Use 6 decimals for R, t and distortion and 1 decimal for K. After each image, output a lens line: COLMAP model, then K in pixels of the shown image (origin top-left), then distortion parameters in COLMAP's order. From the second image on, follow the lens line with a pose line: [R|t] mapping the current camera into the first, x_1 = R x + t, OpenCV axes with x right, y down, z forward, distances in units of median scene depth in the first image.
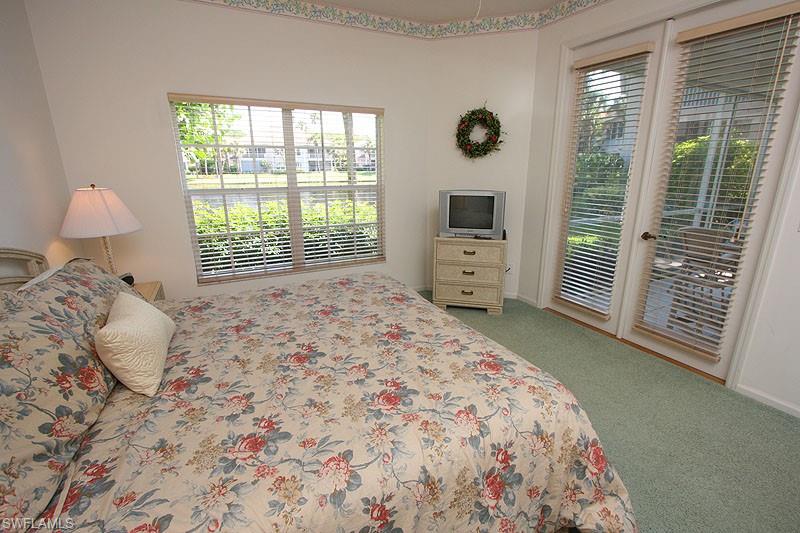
lens RADIAL K [[372.9, 0, 400.0], [0, 372.9, 266.5], [0, 0, 1]] dist [-0.004628, -0.000716]
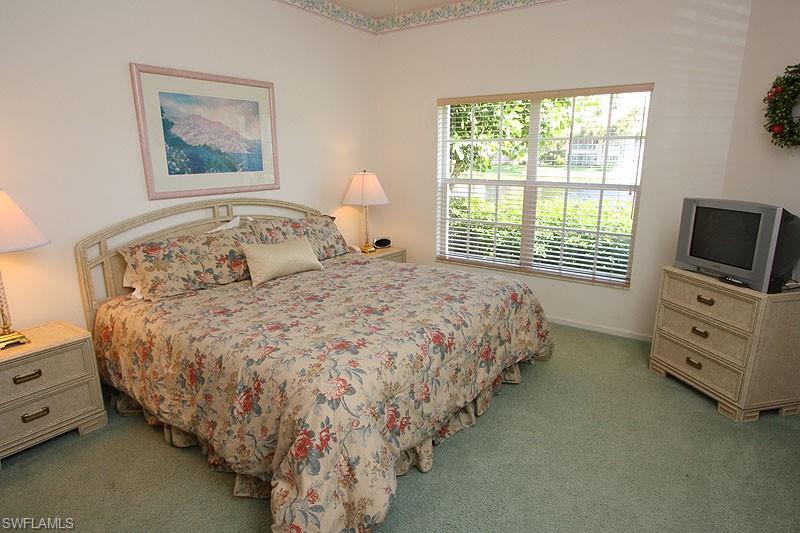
lens RADIAL K [[456.1, 0, 400.1], [0, 456.1, 257.7], [0, 0, 1]] dist [-0.004360, -0.000757]
pose [[0.466653, 0.193161, -0.863090, 0.582094], [-0.232382, 0.968351, 0.091075, -0.056500], [0.853366, 0.158067, 0.496771, 0.188281]]
